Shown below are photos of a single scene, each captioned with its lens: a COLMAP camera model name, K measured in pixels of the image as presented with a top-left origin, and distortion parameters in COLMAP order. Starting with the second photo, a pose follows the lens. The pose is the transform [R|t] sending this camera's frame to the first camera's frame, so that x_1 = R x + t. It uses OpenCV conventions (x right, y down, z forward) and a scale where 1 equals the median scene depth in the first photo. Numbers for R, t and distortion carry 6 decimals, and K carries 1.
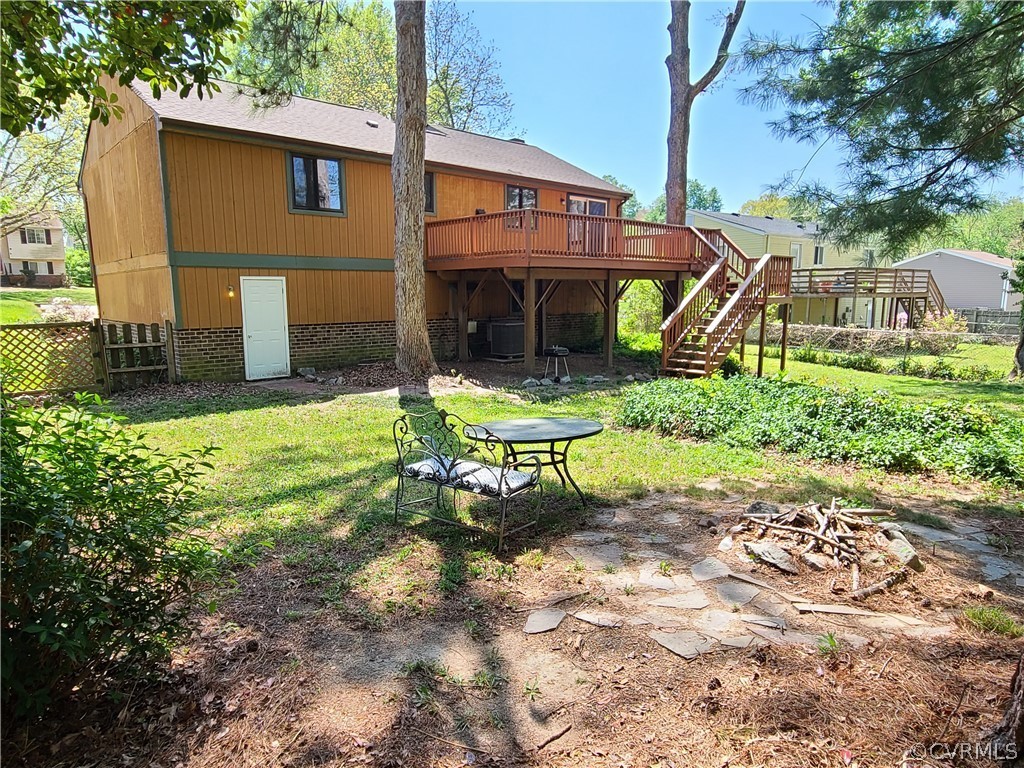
lens RADIAL K [[626.1, 0, 504.4], [0, 626.1, 393.2], [0, 0, 1]] dist [0.001995, -0.000173]
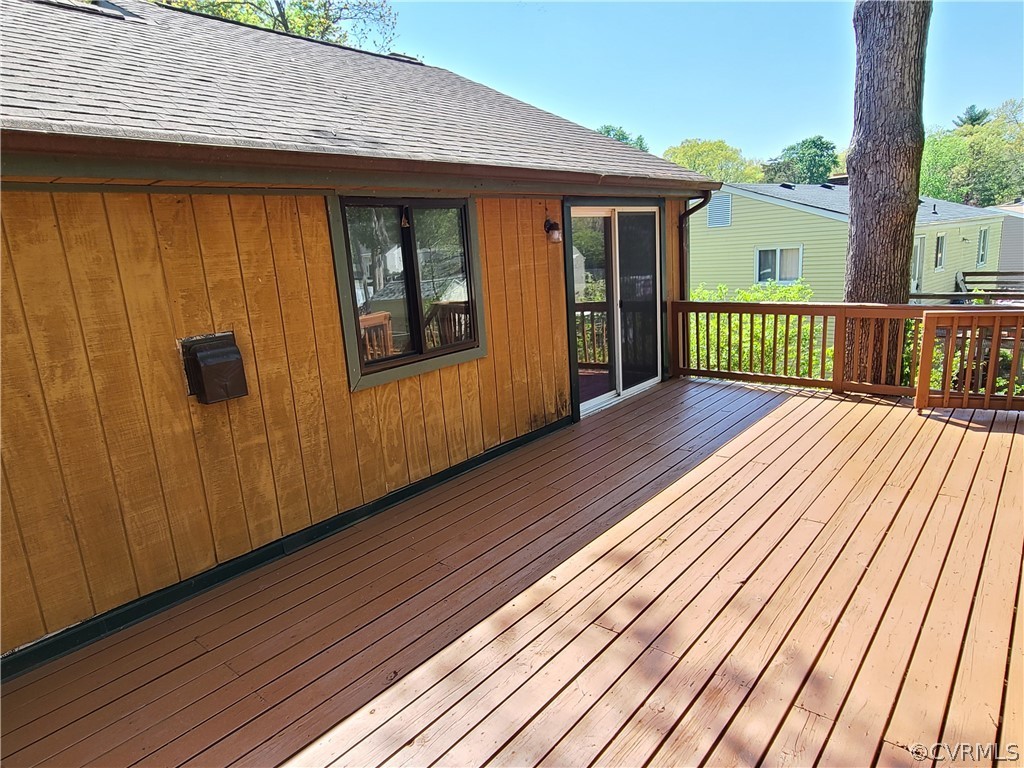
lens RADIAL K [[619.5, 0, 512.0], [0, 619.5, 384.0], [0, 0, 1]] dist [-0.004025, -0.000754]
pose [[0.988992, -0.091294, 0.116451, 0.031892], [0.084589, 0.994529, 0.061291, -0.251093], [-0.121410, -0.050765, 0.991303, 0.697884]]
